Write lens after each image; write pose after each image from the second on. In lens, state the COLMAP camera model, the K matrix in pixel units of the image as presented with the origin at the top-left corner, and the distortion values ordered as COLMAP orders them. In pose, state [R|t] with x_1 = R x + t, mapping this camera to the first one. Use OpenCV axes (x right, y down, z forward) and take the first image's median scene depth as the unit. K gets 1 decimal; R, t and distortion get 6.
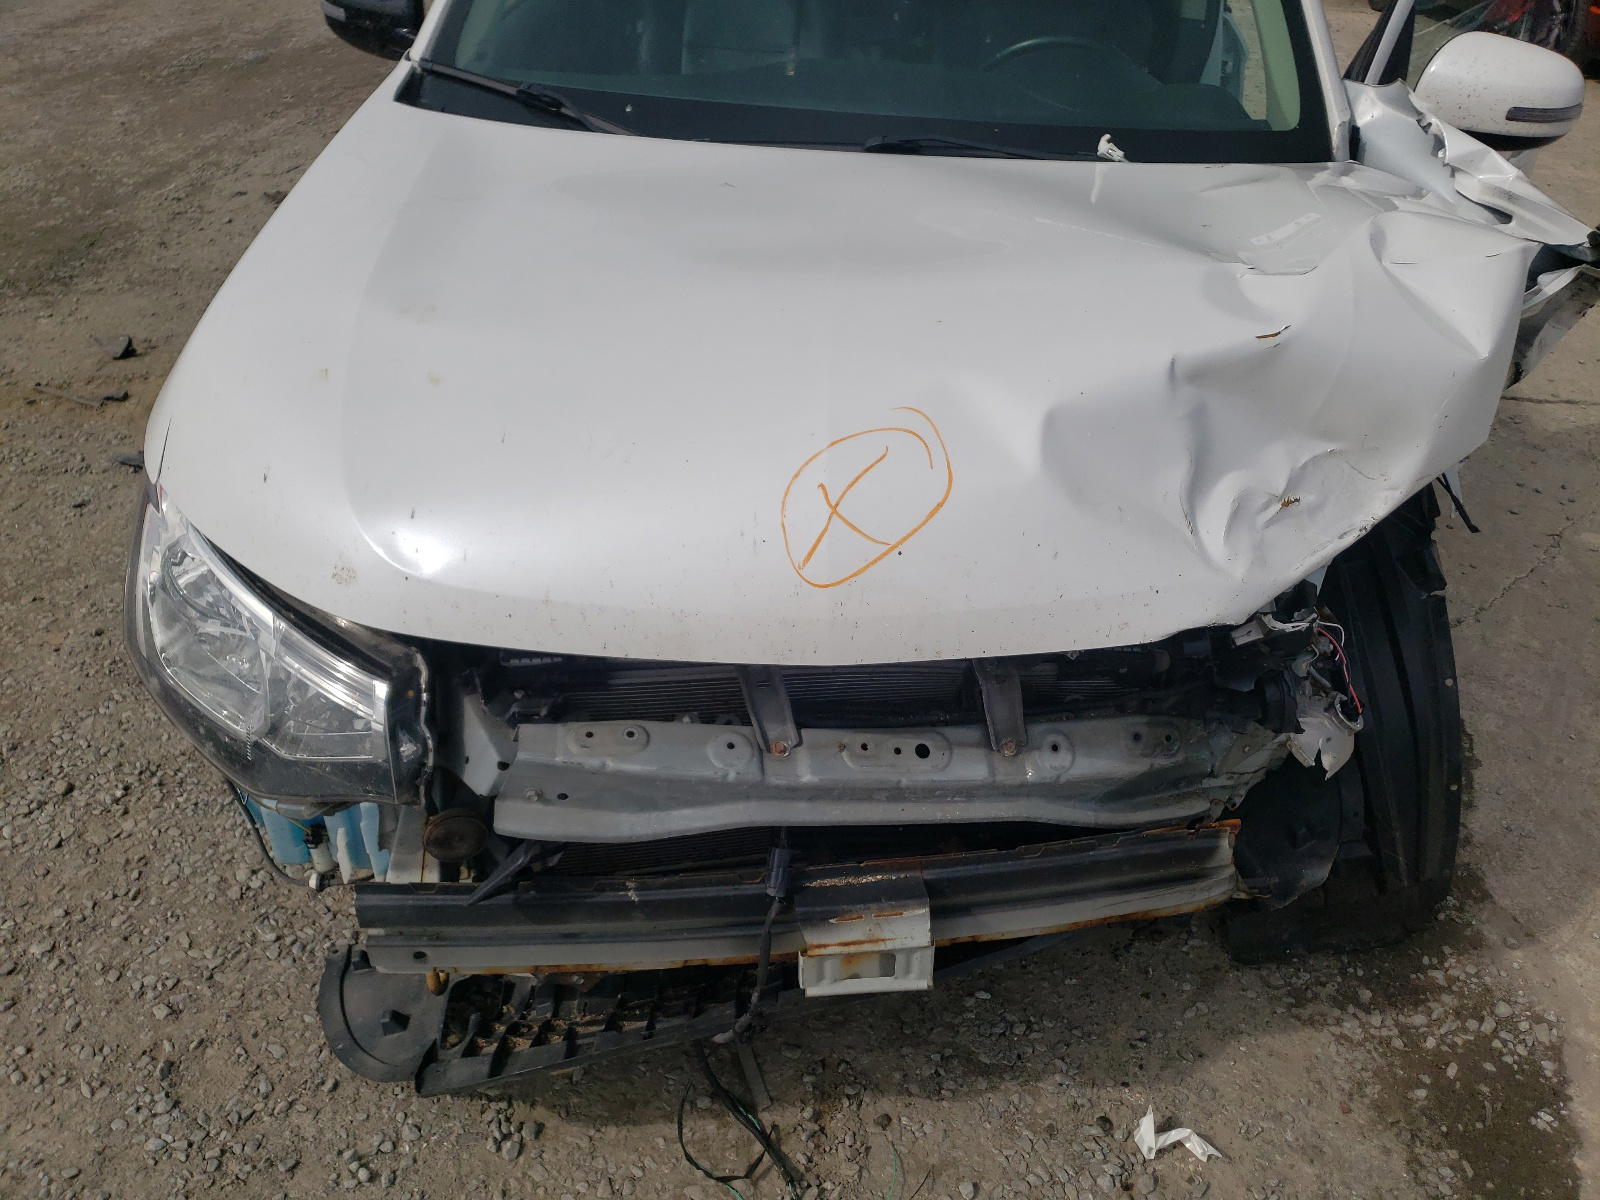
lens RADIAL K [[1242.6, 0, 795.5], [0, 1242.6, 587.7], [0, 0, 1]] dist [0.008557, -0.006512]
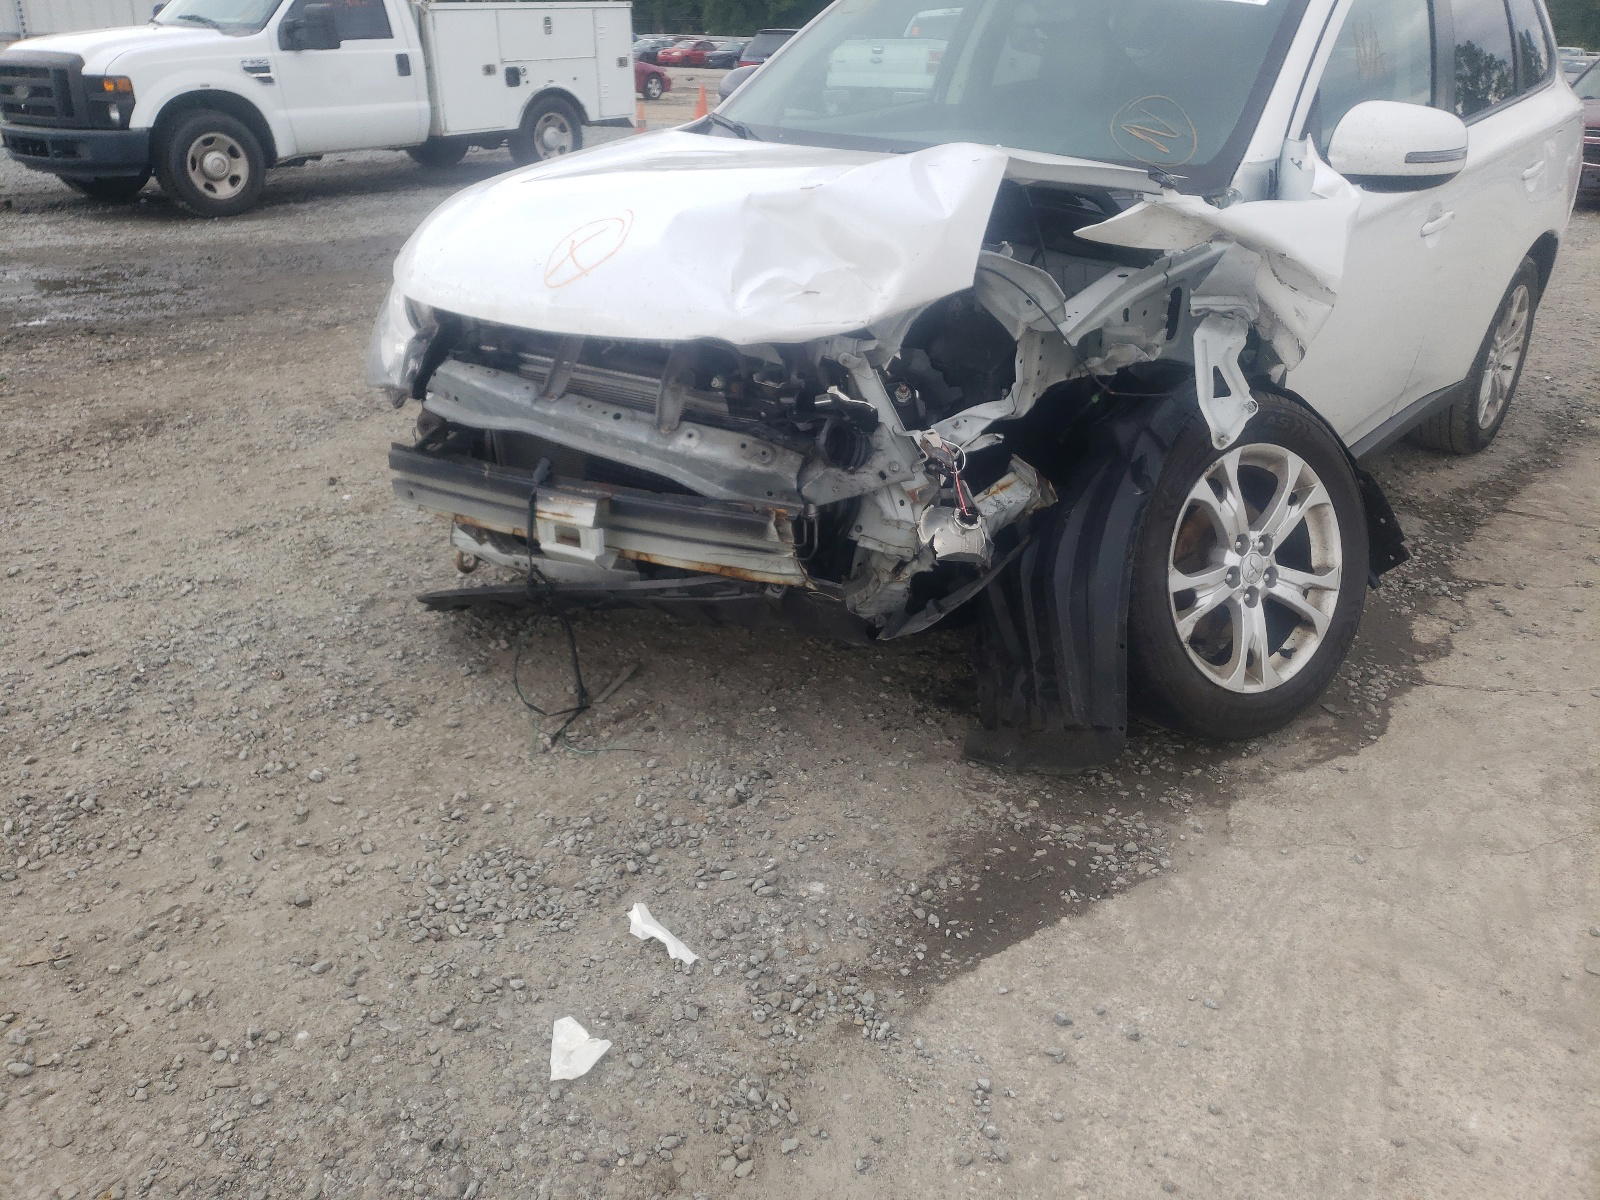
lens RADIAL K [[1214.2, 0, 800.5], [0, 1214.2, 574.8], [0, 0, 1]] dist [0.047949, -0.075771]
pose [[0.820393, 0.206315, -0.533281, 1.231229], [-0.294775, 0.951755, -0.085266, 0.399745], [0.489961, 0.227150, 0.841630, -0.257977]]
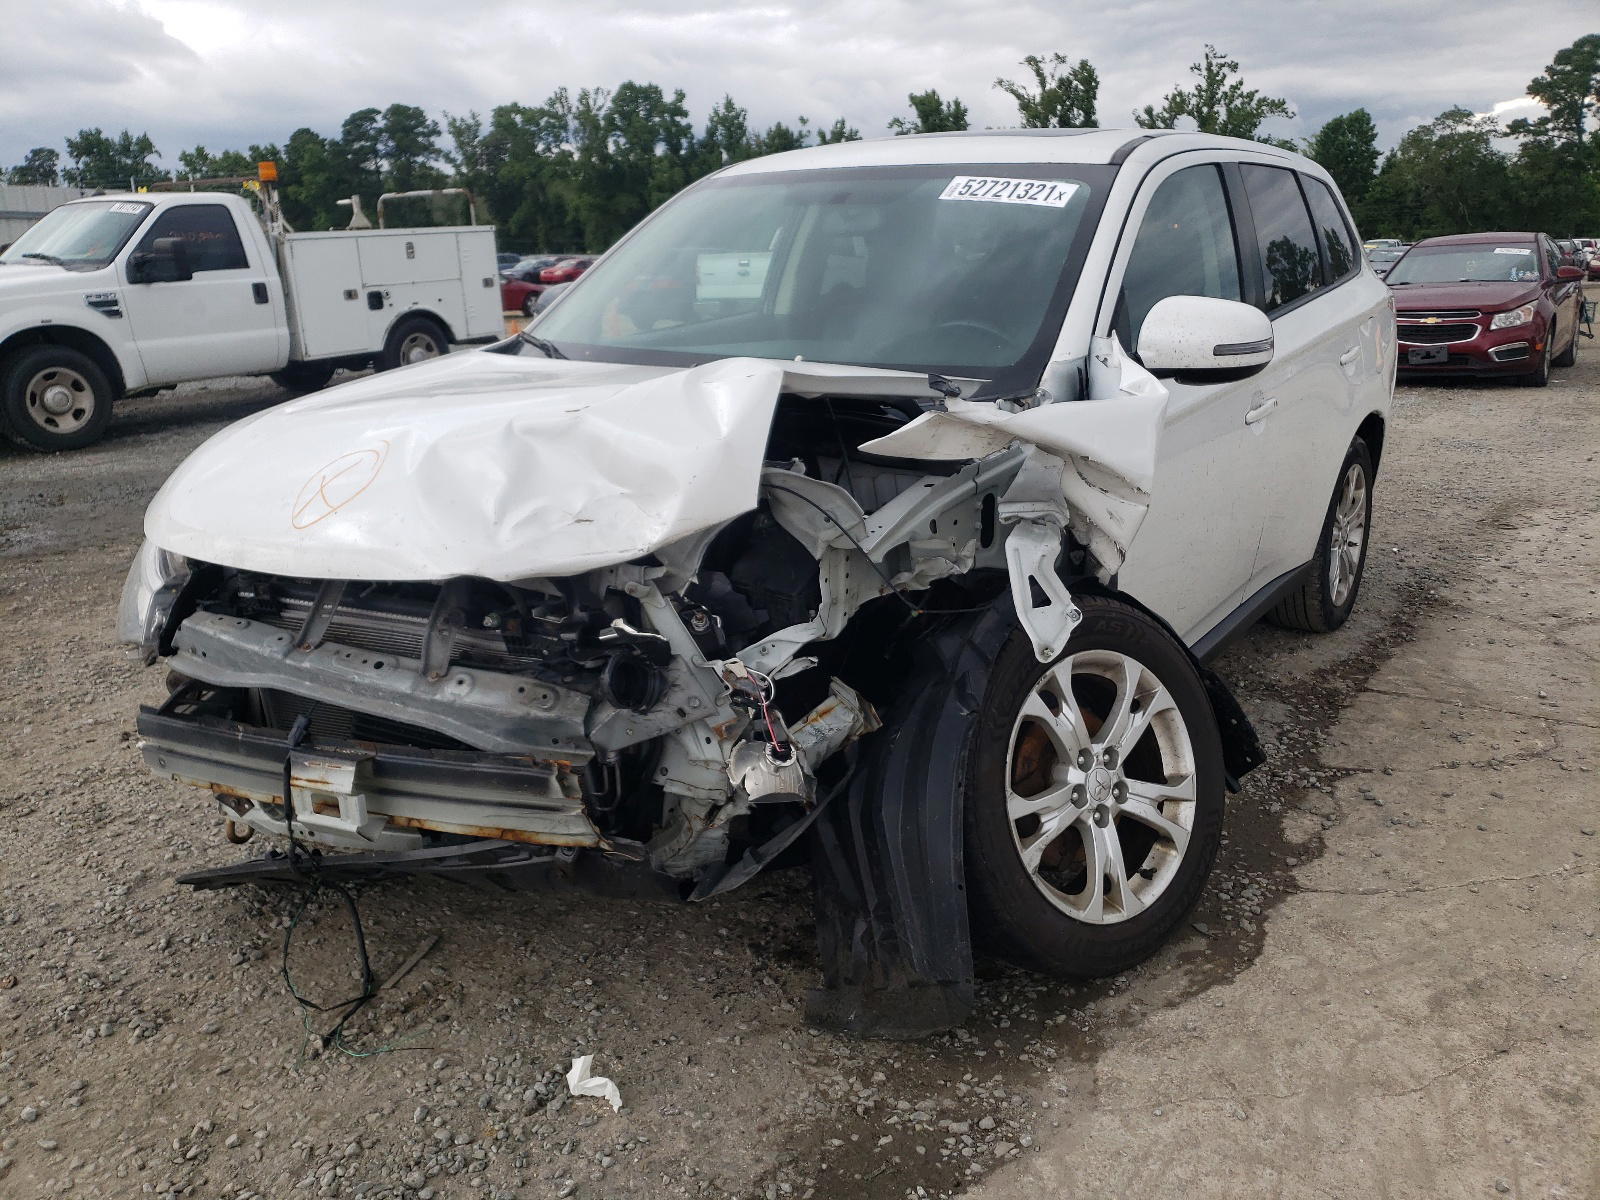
lens RADIAL K [[1242.6, 0, 795.5], [0, 1242.6, 587.7], [0, 0, 1]] dist [0.008557, -0.006512]
pose [[0.869345, 0.077458, -0.488098, 1.263349], [-0.223360, 0.942596, -0.248240, 0.299344], [0.440851, 0.324828, 0.836742, -0.103544]]
